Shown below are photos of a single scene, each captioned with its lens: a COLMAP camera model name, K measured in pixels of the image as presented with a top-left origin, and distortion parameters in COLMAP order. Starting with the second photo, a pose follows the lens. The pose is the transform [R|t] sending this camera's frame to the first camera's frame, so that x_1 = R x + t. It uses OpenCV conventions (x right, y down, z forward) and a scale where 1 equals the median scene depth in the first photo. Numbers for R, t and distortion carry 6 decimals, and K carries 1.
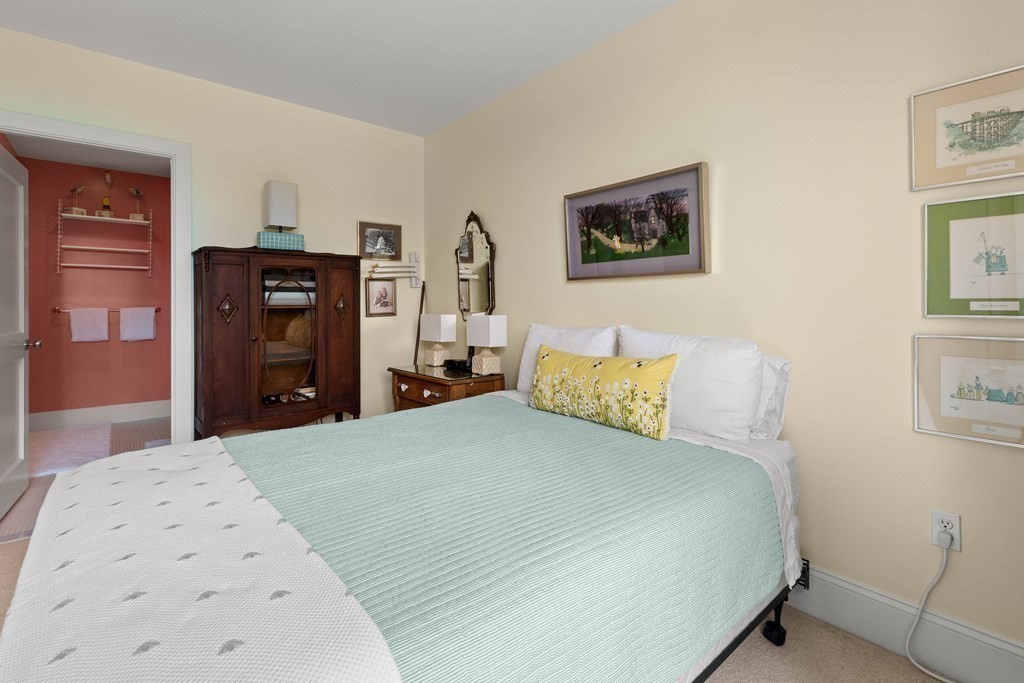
lens RADIAL K [[466.6, 0, 497.7], [0, 466.6, 304.5], [0, 0, 1]] dist [0.004940, -0.000094]
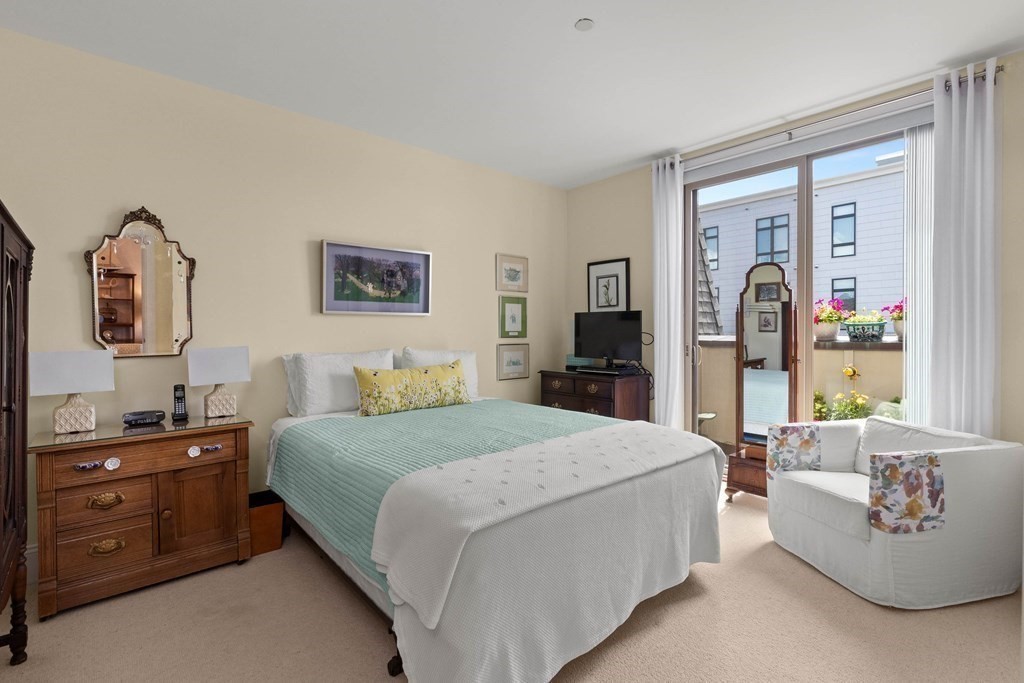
lens RADIAL K [[471.4, 0, 514.4], [0, 471.4, 335.9], [0, 0, 1]] dist [-0.005030, -0.000363]
pose [[-0.013084, -0.003884, 0.999907, -1.207962], [0.004317, 0.999983, 0.003940, 0.003797], [-0.999905, 0.004368, -0.013067, 0.637197]]
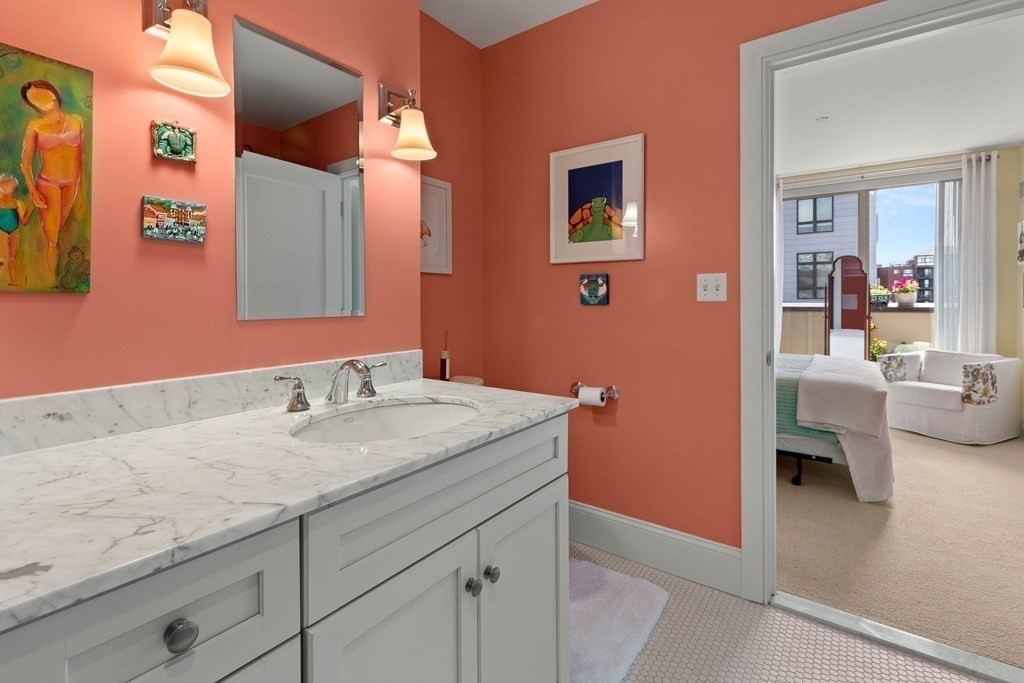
lens RADIAL K [[466.6, 0, 518.0], [0, 466.6, 306.6], [0, 0, 1]] dist [0.004940, -0.000094]
pose [[-0.233167, -0.005394, 0.972422, -1.544169], [0.005724, 0.999960, 0.006919, 0.007044], [-0.972420, 0.007180, -0.233126, 1.767016]]
